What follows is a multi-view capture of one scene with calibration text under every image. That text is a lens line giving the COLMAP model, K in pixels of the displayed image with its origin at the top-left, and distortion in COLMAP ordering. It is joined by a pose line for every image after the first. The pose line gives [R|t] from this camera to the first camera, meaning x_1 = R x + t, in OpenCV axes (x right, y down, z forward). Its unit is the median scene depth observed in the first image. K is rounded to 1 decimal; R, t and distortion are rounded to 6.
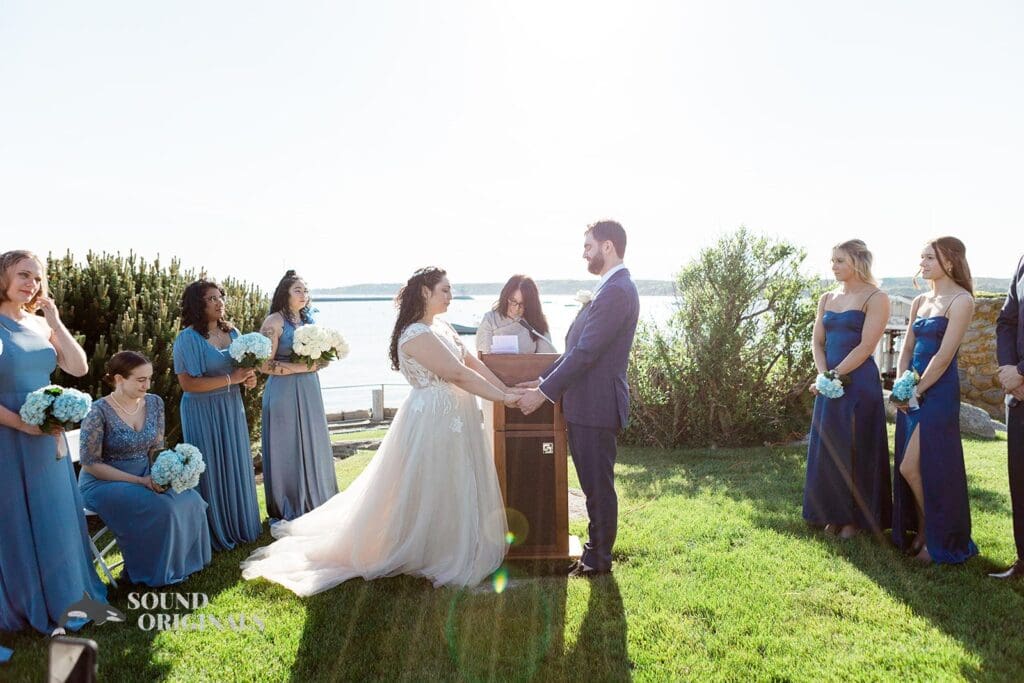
lens RADIAL K [[1953.0, 0, 512.0], [0, 1953.0, 341.5], [0, 0, 1]] dist [-0.047365, 0.133479]
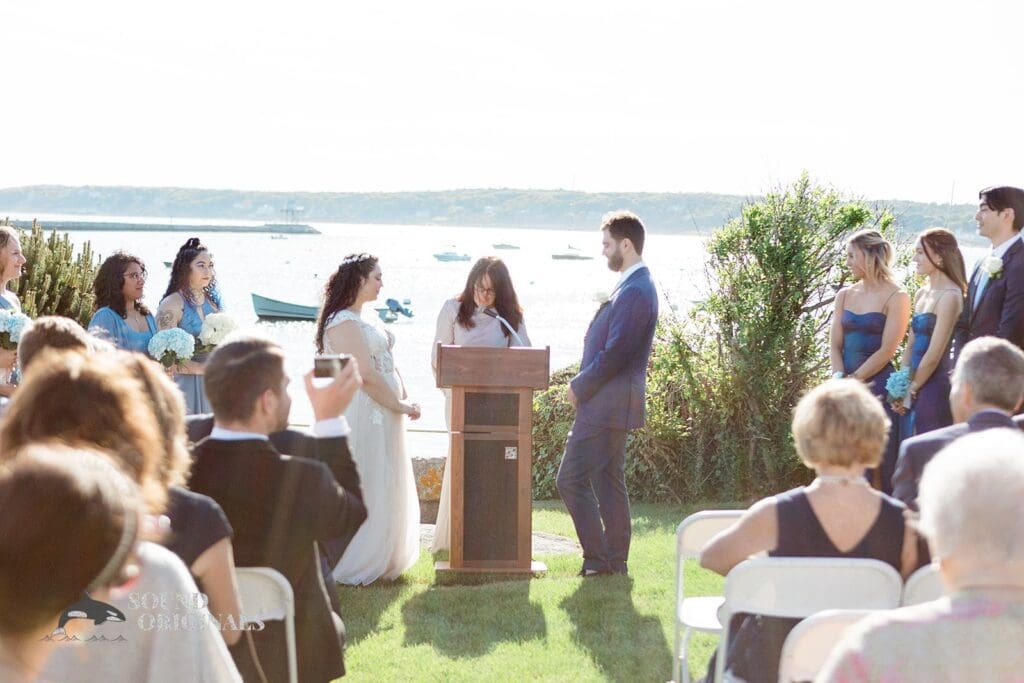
lens RADIAL K [[1953.0, 0, 512.0], [0, 1953.0, 341.5], [0, 0, 1]] dist [-0.047365, 0.133479]
pose [[0.999649, 0.020582, 0.016687, 0.007324], [-0.020693, 0.999764, 0.006554, -0.003331], [-0.016548, -0.006897, 0.999839, 0.319540]]
